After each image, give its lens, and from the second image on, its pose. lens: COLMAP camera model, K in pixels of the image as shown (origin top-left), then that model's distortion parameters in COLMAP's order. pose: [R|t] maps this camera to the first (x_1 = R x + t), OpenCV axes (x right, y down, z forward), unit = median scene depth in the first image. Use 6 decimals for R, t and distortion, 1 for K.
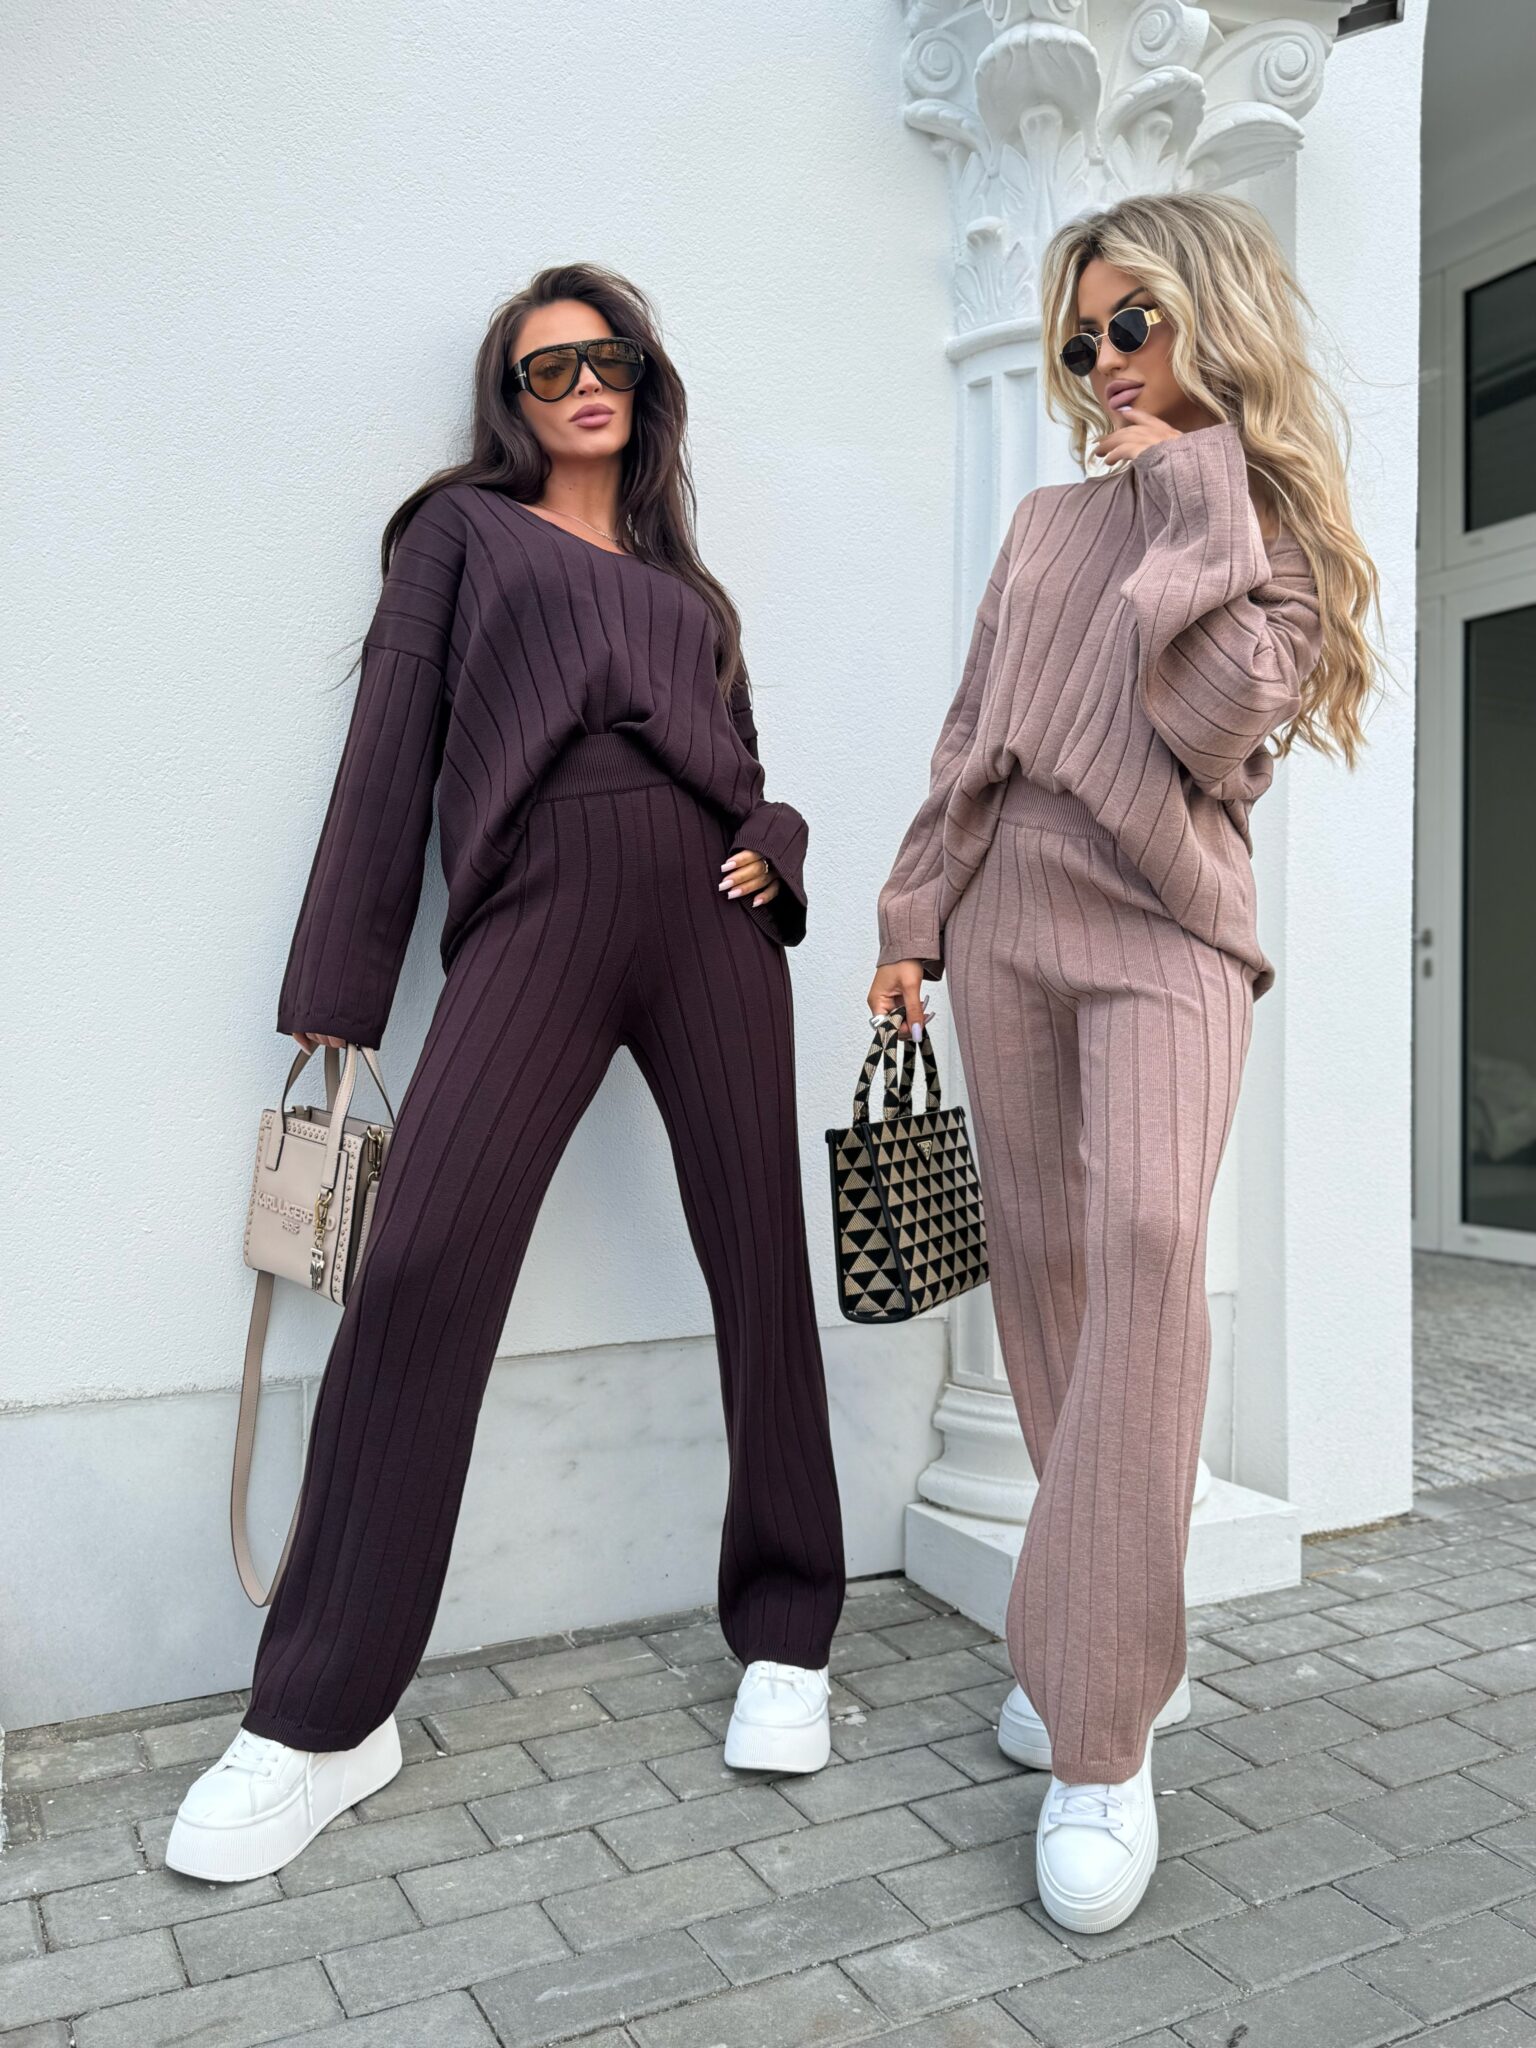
lens RADIAL K [[1726.6, 0, 807.8], [0, 1726.6, 1013.0], [0, 0, 1]] dist [0.015976, -0.034550]
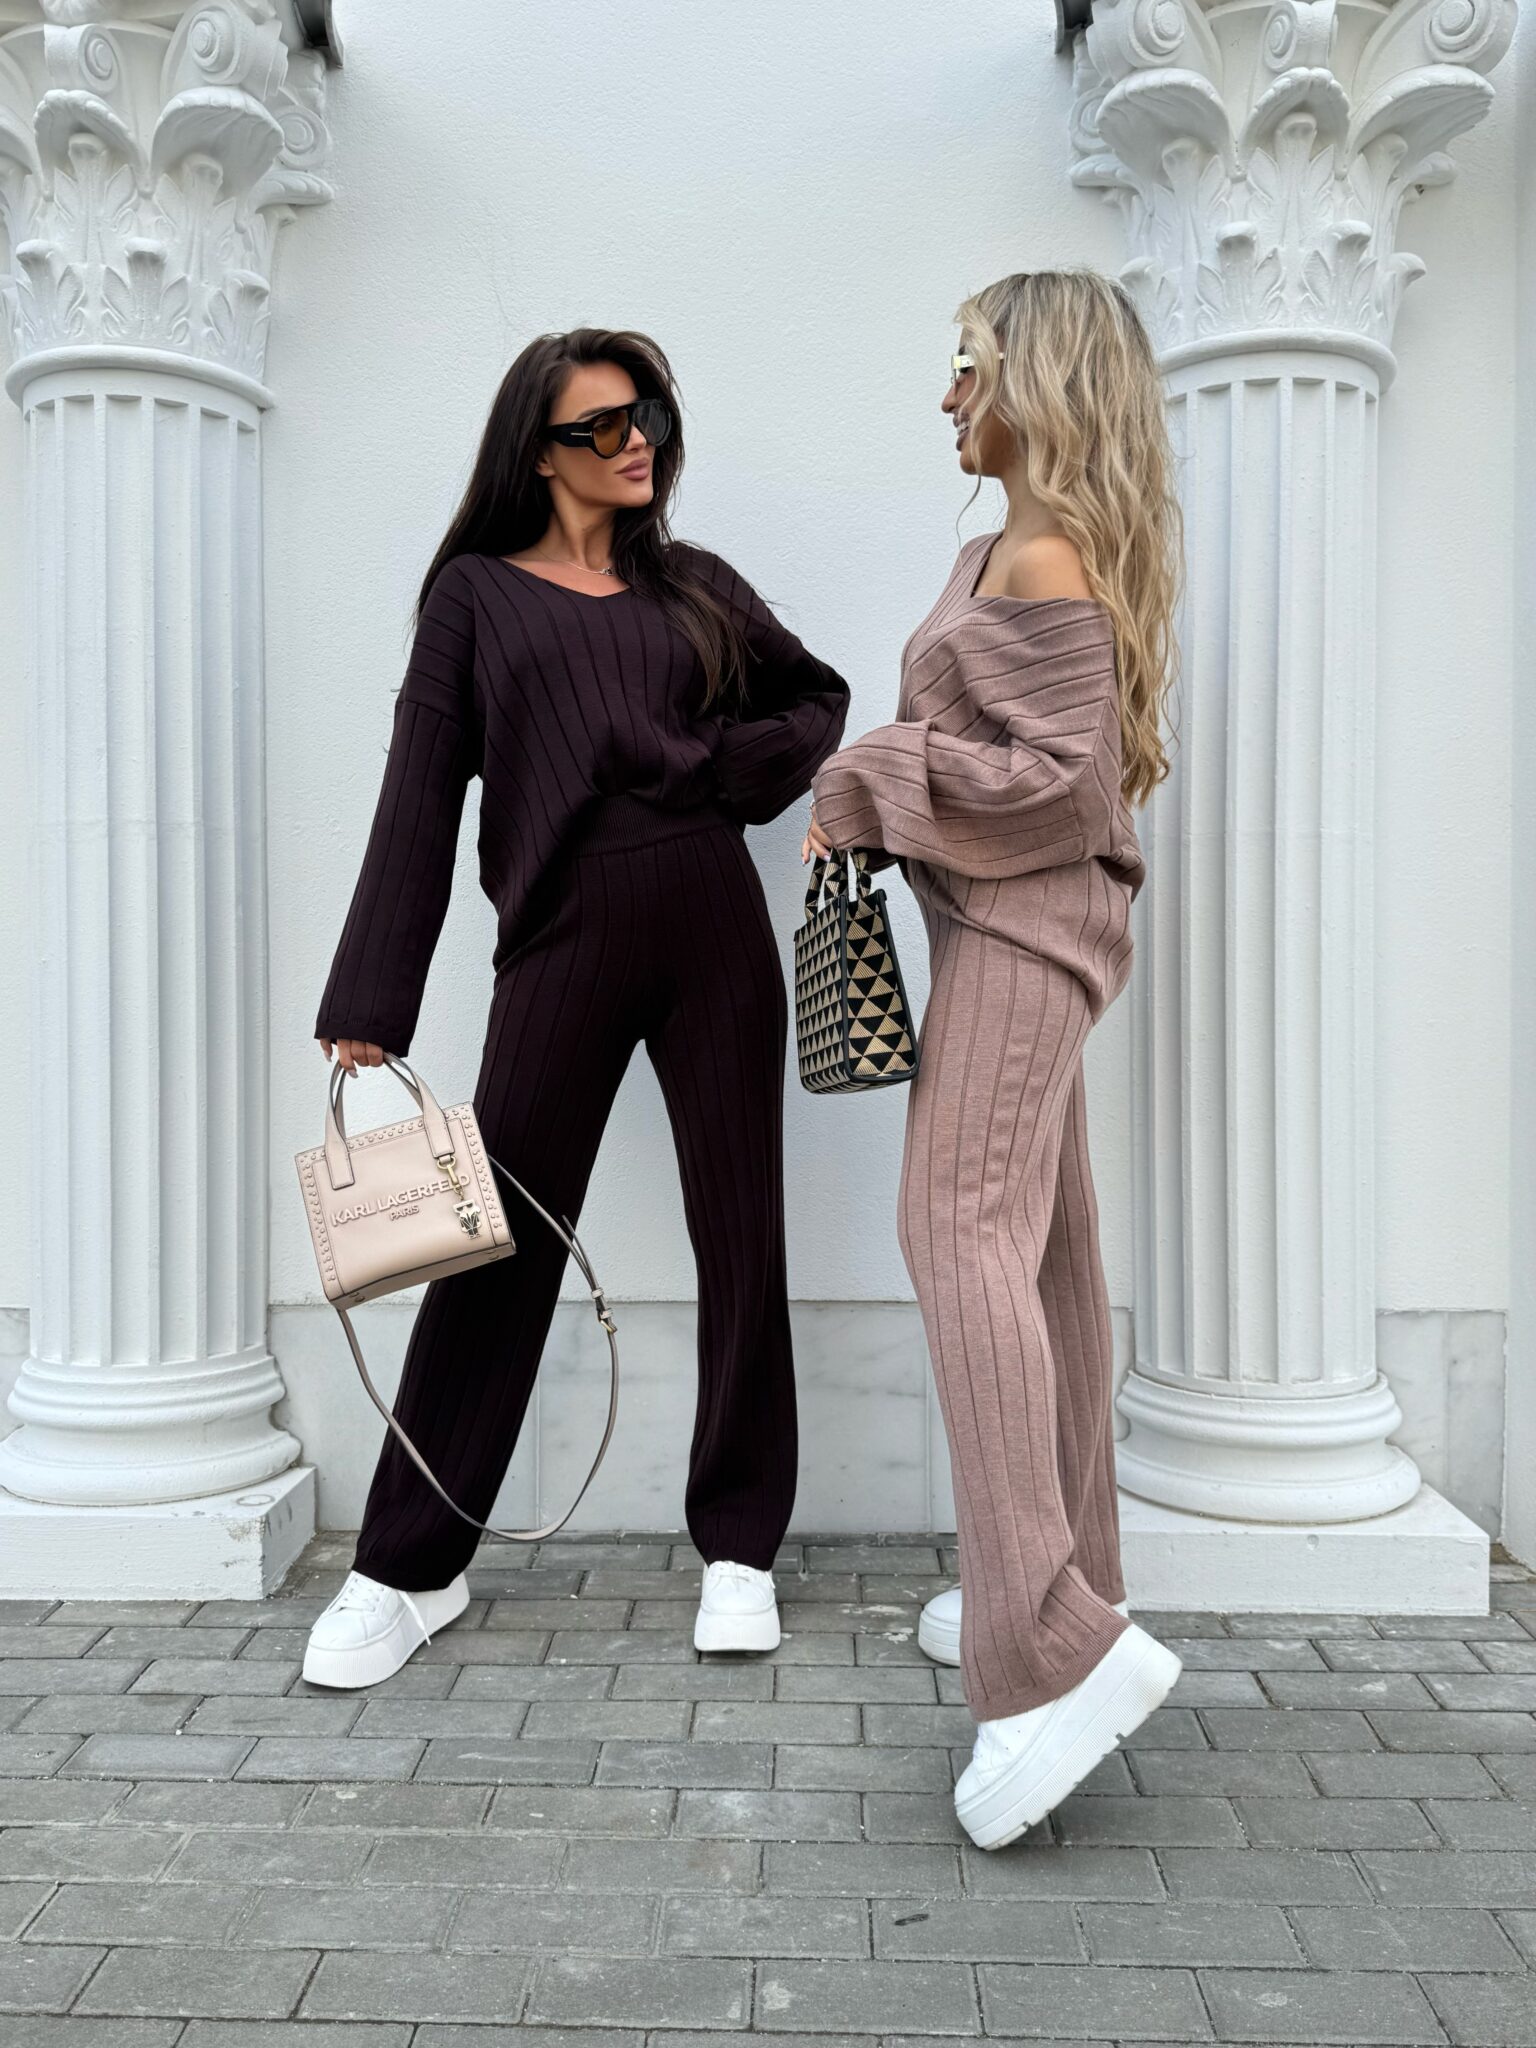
lens RADIAL K [[1726.6, 0, 769.9], [0, 1726.6, 1018.7], [0, 0, 1]] dist [0.015976, -0.034550]
pose [[0.852346, -0.001714, -0.522975, 0.506935], [0.009900, 0.999868, 0.012857, -0.017287], [0.522884, -0.016136, 0.852251, -0.016618]]
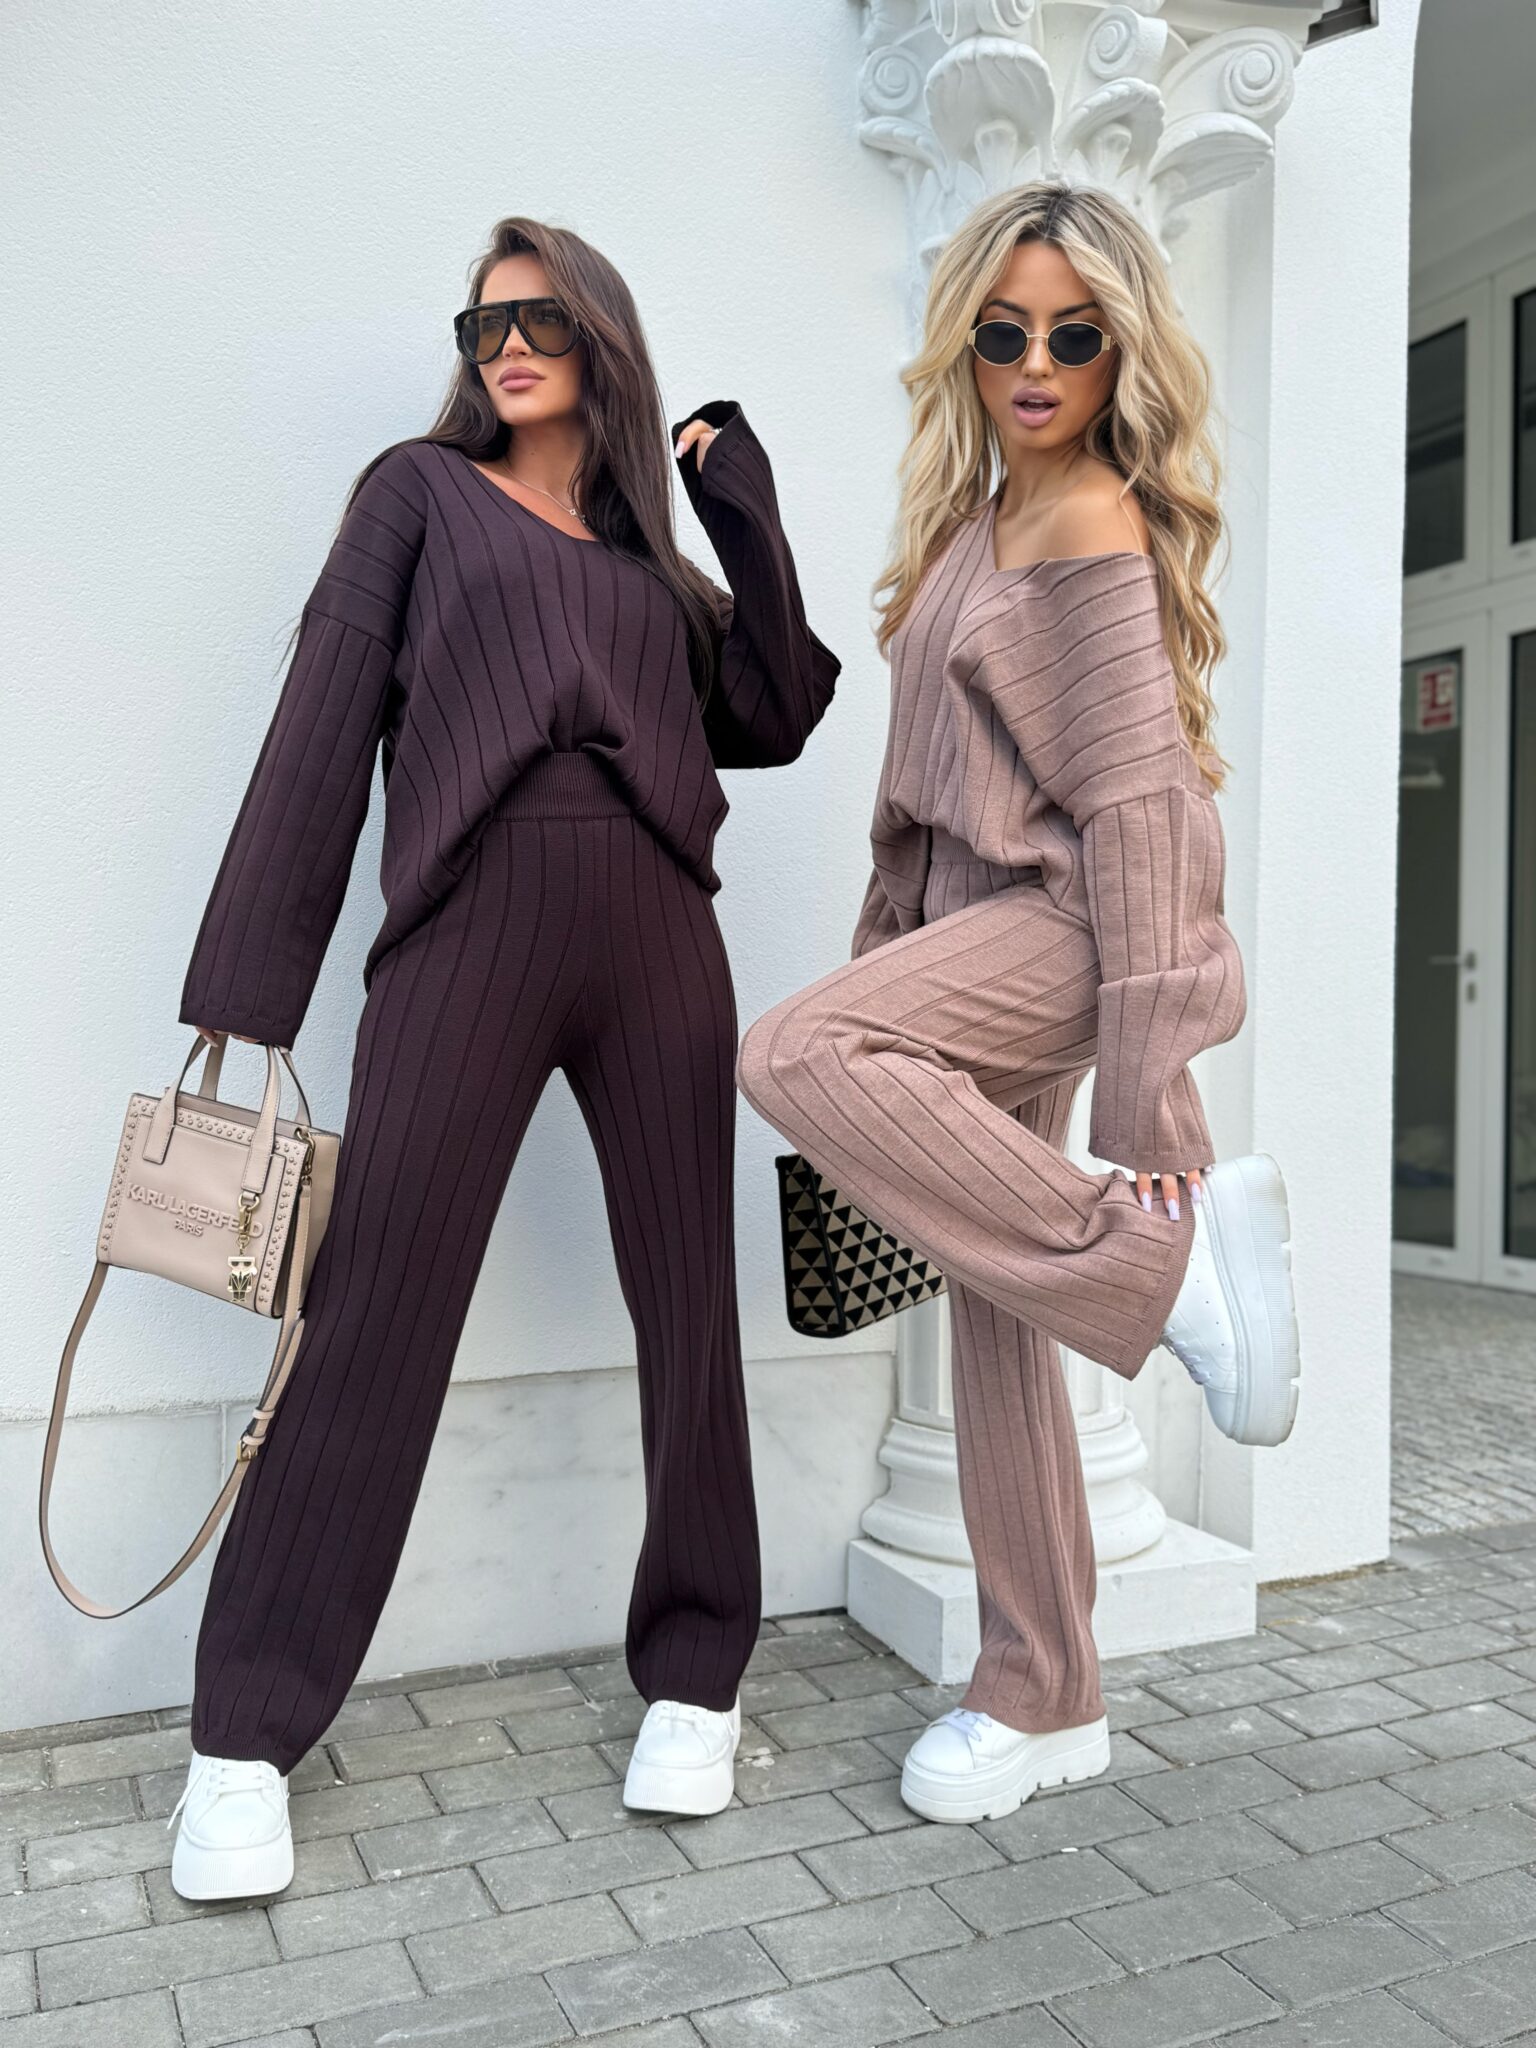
lens RADIAL K [[1726.6, 0, 787.1], [0, 1726.6, 1020.7], [0, 0, 1]] dist [0.015976, -0.034550]
pose [[0.998125, 0.009598, -0.060456, 0.088087], [-0.009760, 0.999950, -0.002386, -0.010589], [0.060430, 0.002971, 0.998168, 0.013927]]
